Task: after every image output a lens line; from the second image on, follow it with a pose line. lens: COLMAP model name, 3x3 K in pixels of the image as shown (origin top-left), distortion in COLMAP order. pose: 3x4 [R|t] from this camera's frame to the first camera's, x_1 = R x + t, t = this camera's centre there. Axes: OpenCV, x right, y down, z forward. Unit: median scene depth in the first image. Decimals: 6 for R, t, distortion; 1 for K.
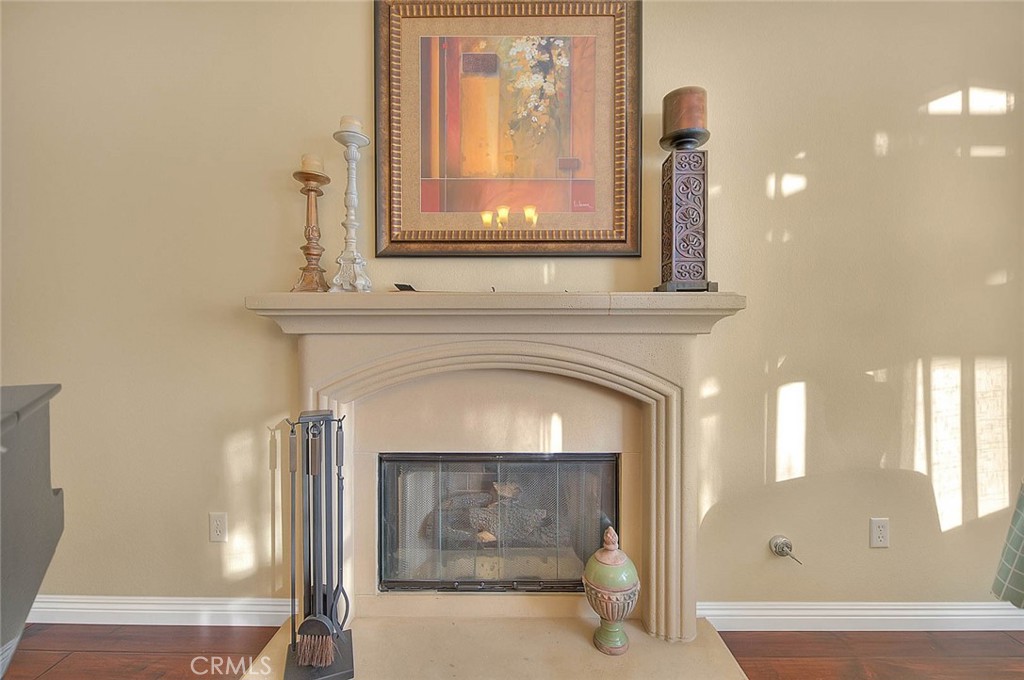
lens RADIAL K [[440.2, 0, 514.6], [0, 440.2, 343.9], [0, 0, 1]] dist [-0.000425, -0.000012]
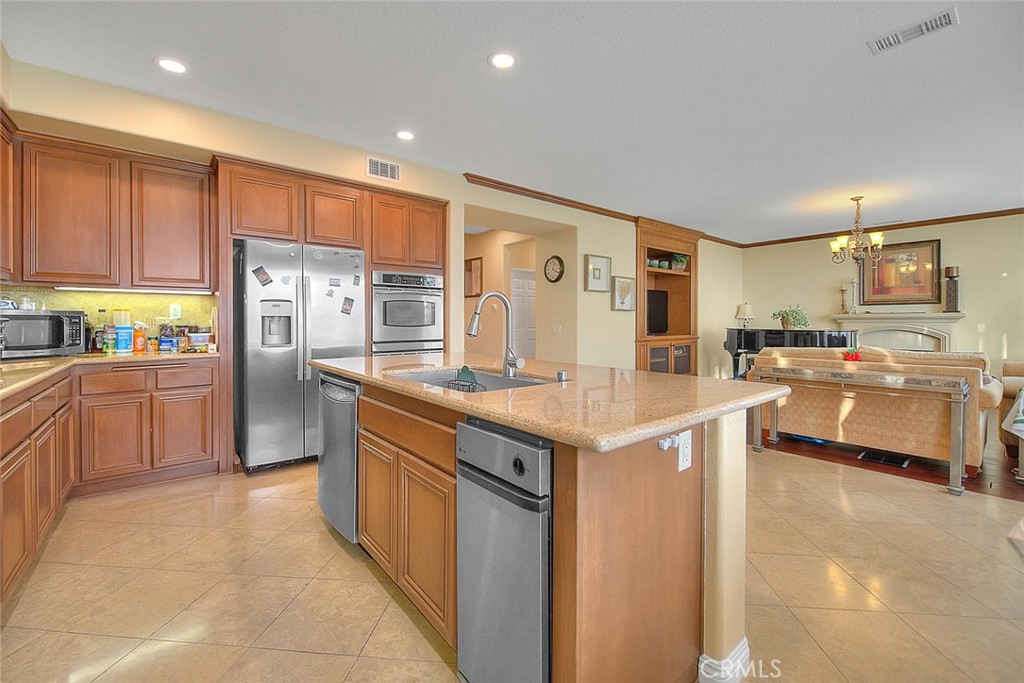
lens RADIAL K [[418.8, 0, 509.3], [0, 418.8, 324.0], [0, 0, 1]] dist [-0.010946, -0.001408]
pose [[0.645562, 0.000139, -0.763708, 0.641415], [0.006743, 0.999960, 0.005883, -0.055724], [0.763678, -0.008948, 0.645535, -4.649057]]
